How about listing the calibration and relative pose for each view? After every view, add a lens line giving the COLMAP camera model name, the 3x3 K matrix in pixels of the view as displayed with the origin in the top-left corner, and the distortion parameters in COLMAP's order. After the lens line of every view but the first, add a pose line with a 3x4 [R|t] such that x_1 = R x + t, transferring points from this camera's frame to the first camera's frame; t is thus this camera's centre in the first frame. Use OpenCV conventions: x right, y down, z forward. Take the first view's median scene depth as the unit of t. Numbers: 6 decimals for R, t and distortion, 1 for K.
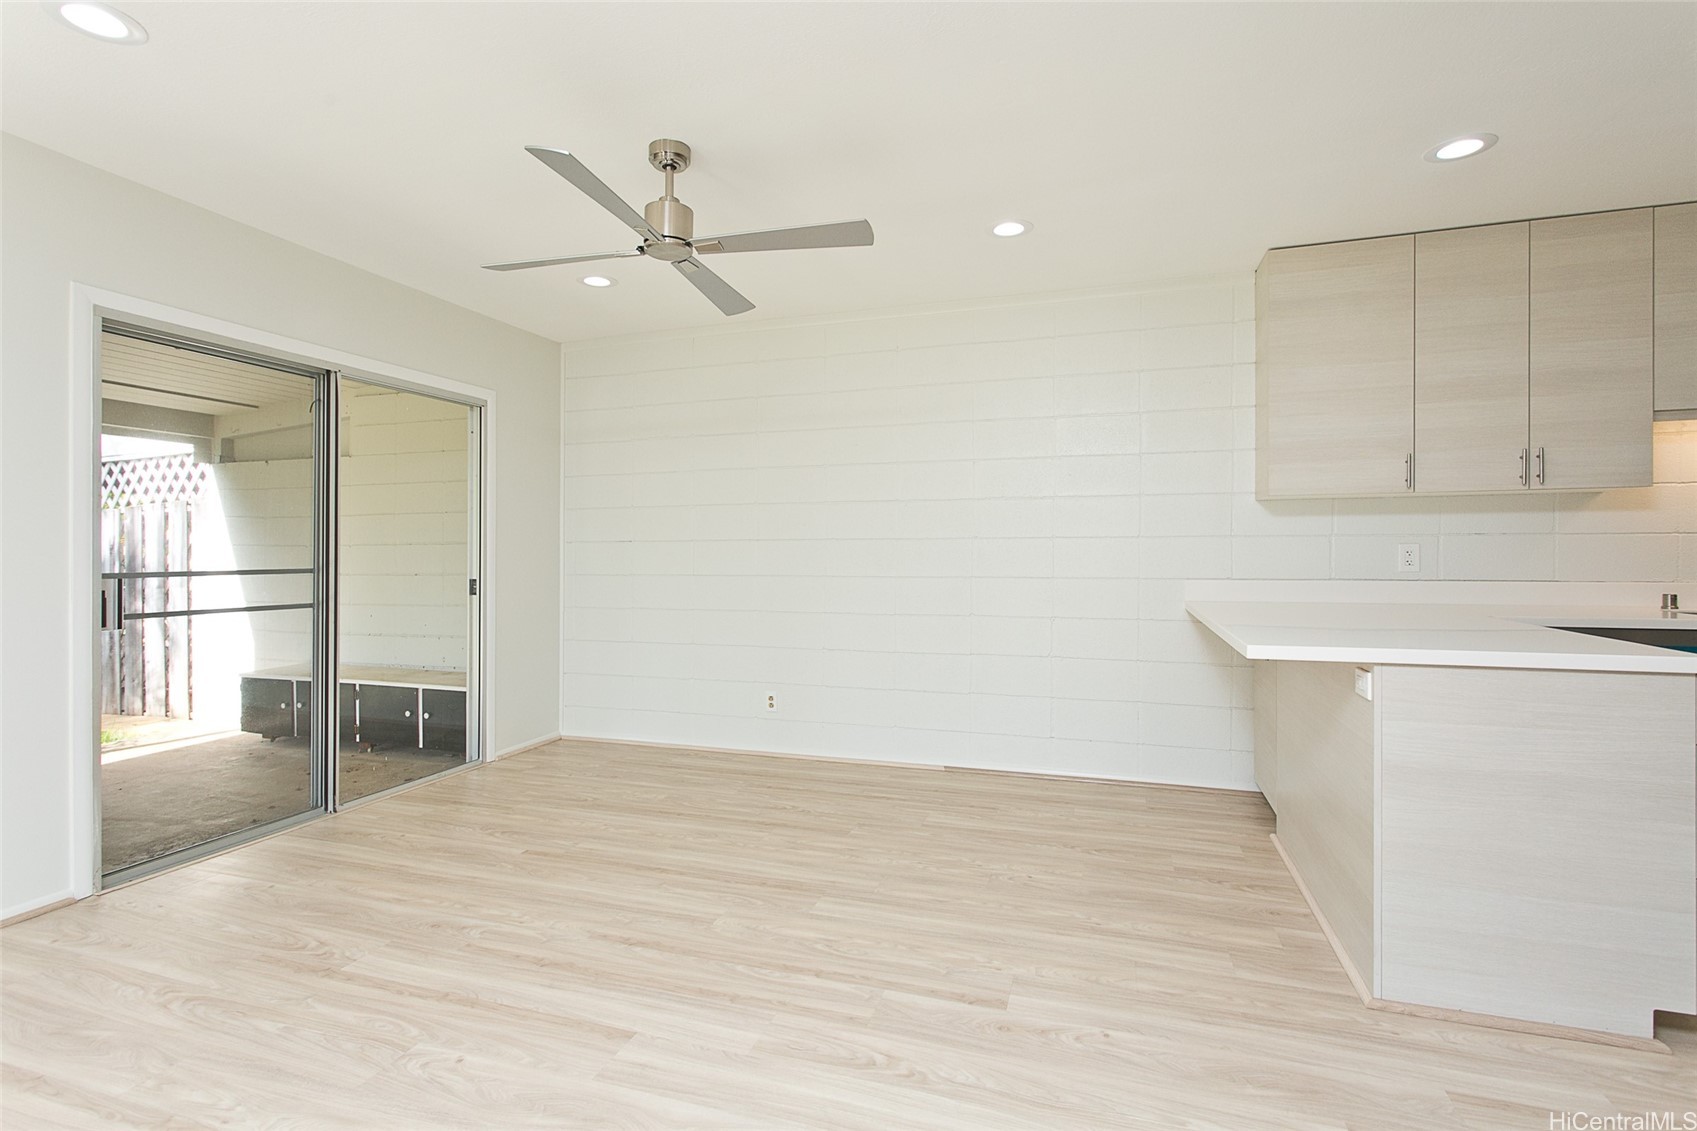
lens RADIAL K [[807.6, 0, 855.1], [0, 807.6, 553.0], [0, 0, 1]] dist [-0.001668, 0.002217]
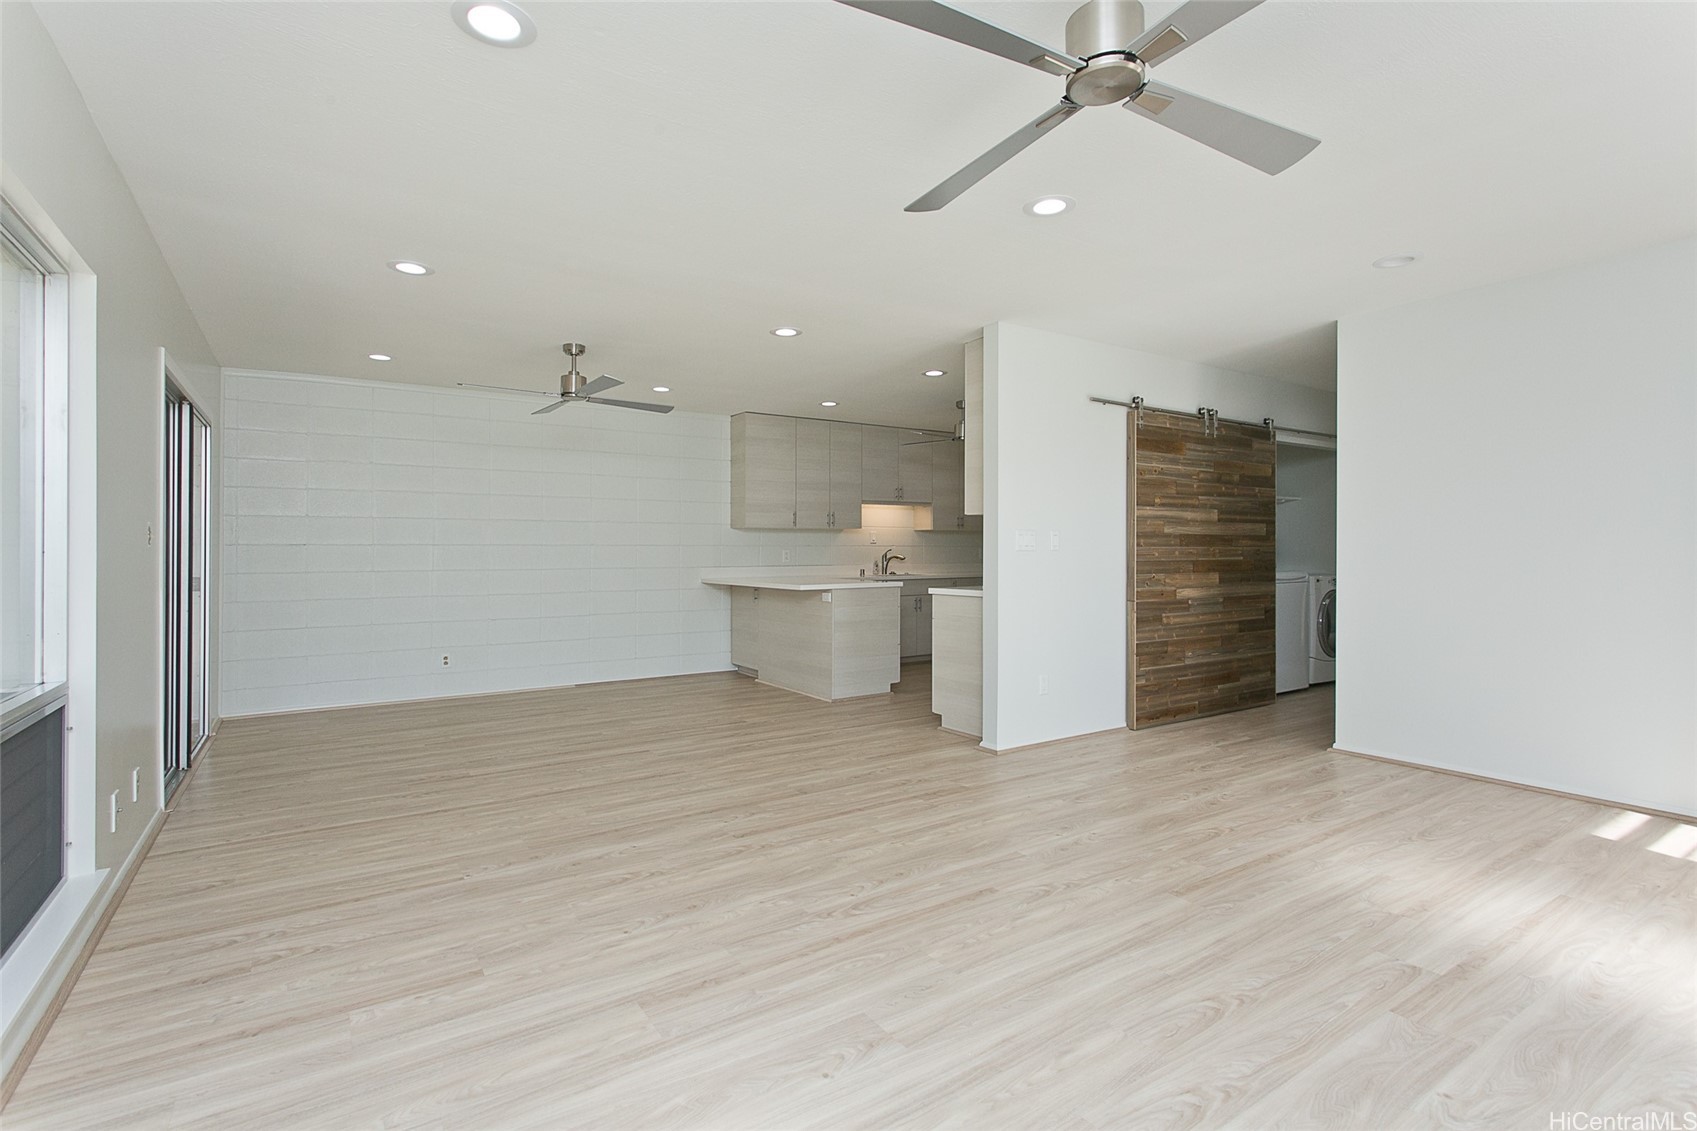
lens RADIAL K [[807.6, 0, 846.7], [0, 807.6, 555.1], [0, 0, 1]] dist [-0.001668, 0.002217]
pose [[0.620543, -0.002849, 0.784167, -0.855280], [0.002973, 0.999995, 0.001281, 0.001953], [-0.784166, 0.001537, 0.620549, -0.465264]]
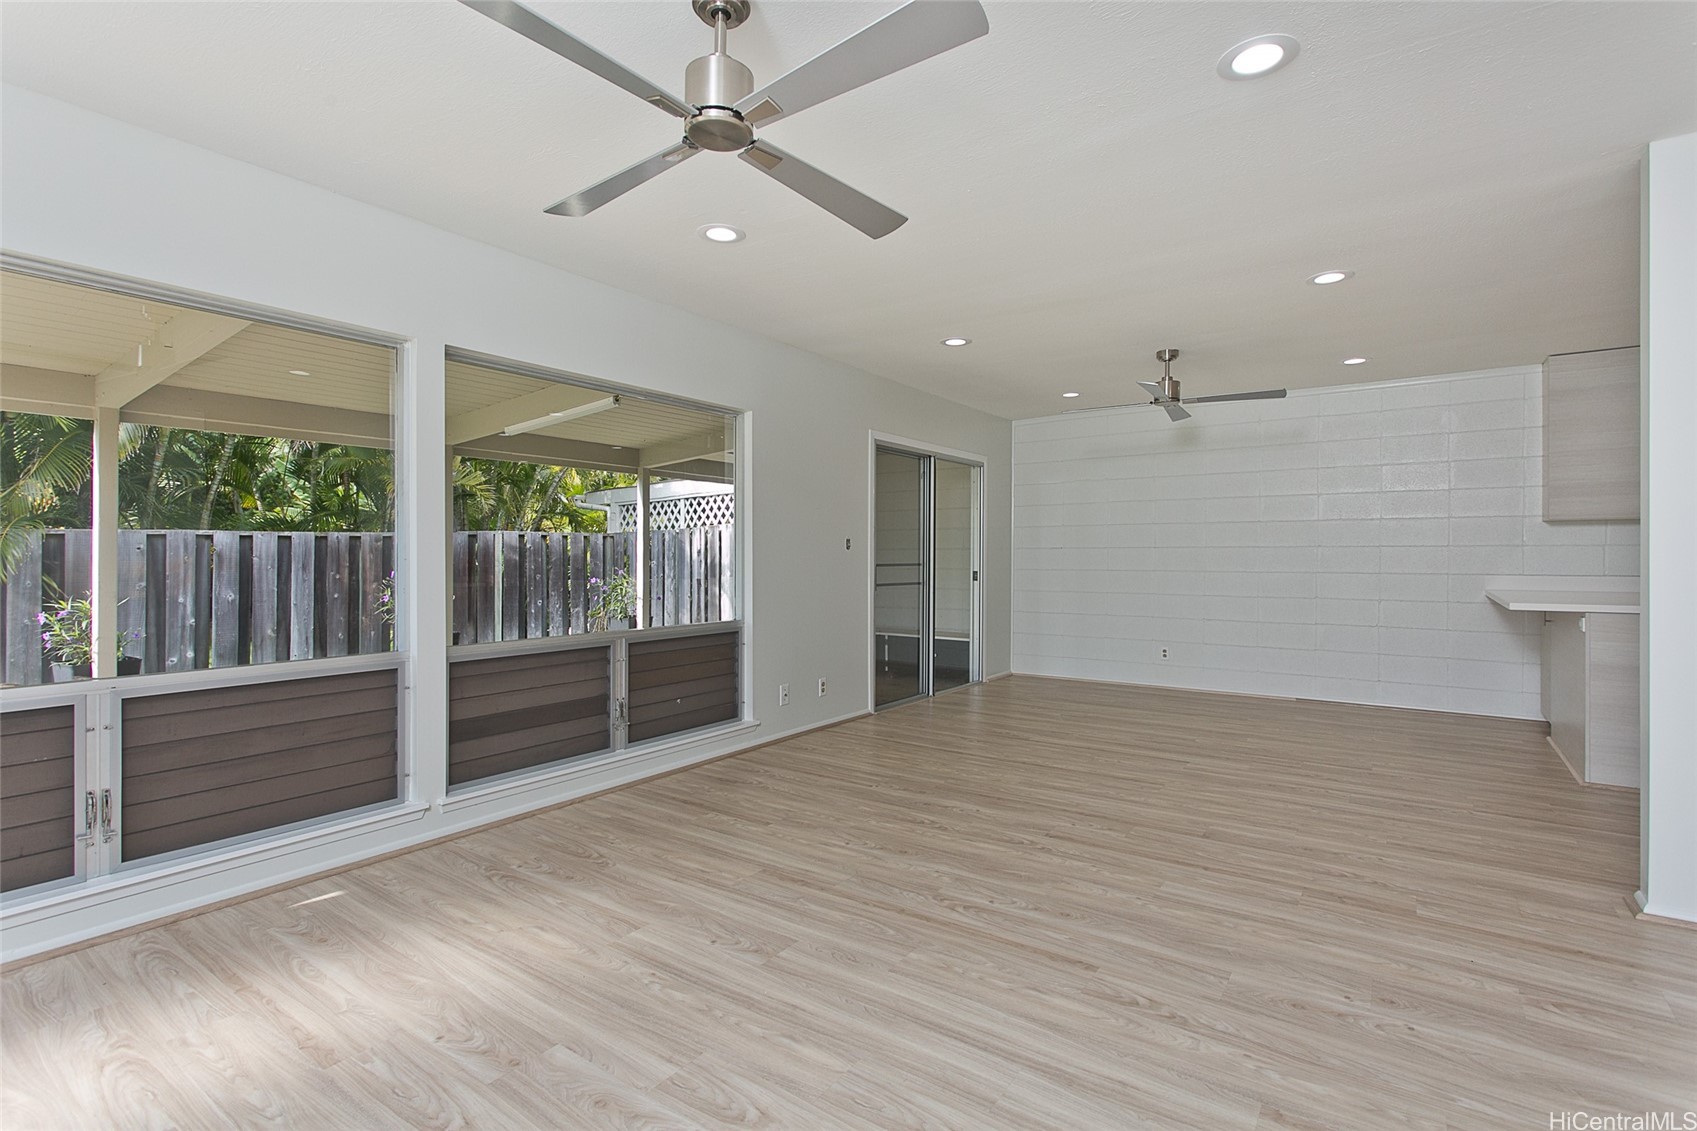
lens RADIAL K [[807.6, 0, 838.5], [0, 807.6, 557.5], [0, 0, 1]] dist [-0.001668, 0.002217]
pose [[0.951680, 0.002686, -0.307081, -0.247584], [-0.001888, 0.999994, 0.002894, -0.000705], [0.307087, -0.002175, 0.951679, -0.723324]]
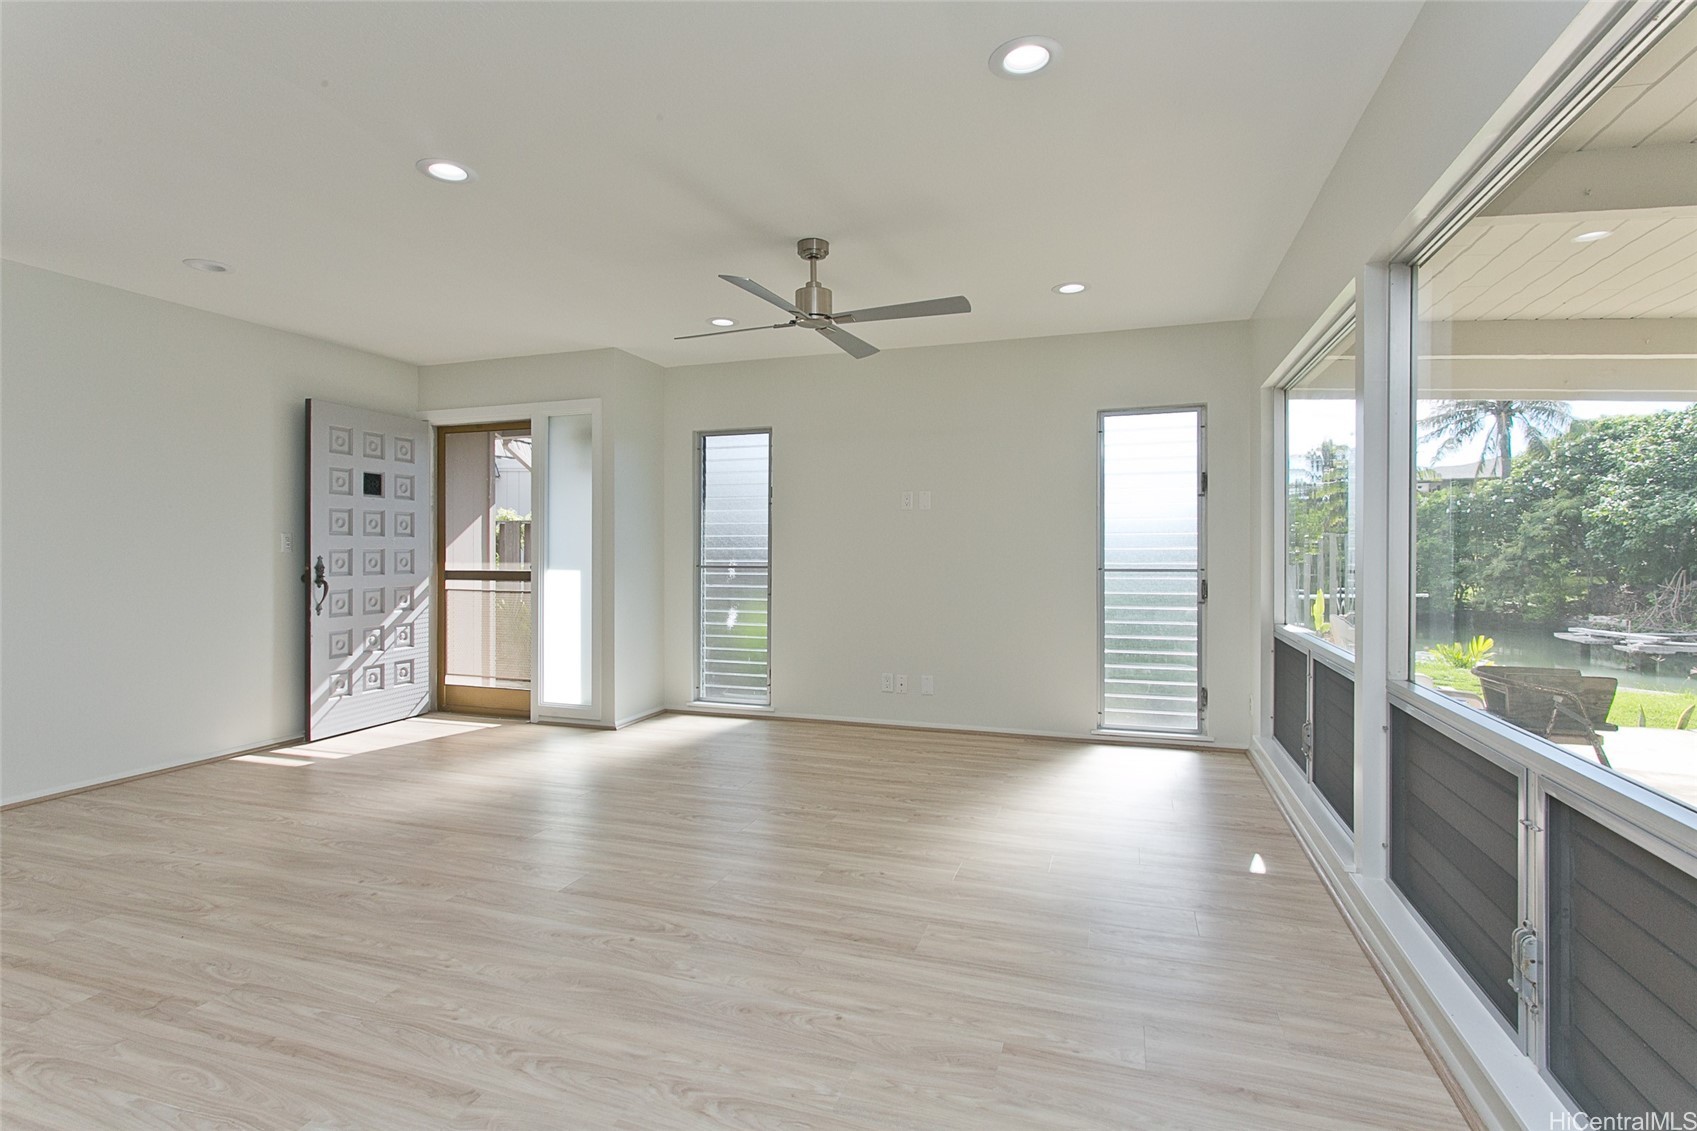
lens RADIAL K [[807.6, 0, 846.9], [0, 807.6, 562.7], [0, 0, 1]] dist [-0.001668, 0.002217]
pose [[-0.999955, 0.002954, 0.009052, -0.494471], [0.003095, 0.999873, 0.015640, -0.001703], [-0.009005, 0.015667, -0.999837, 0.530607]]
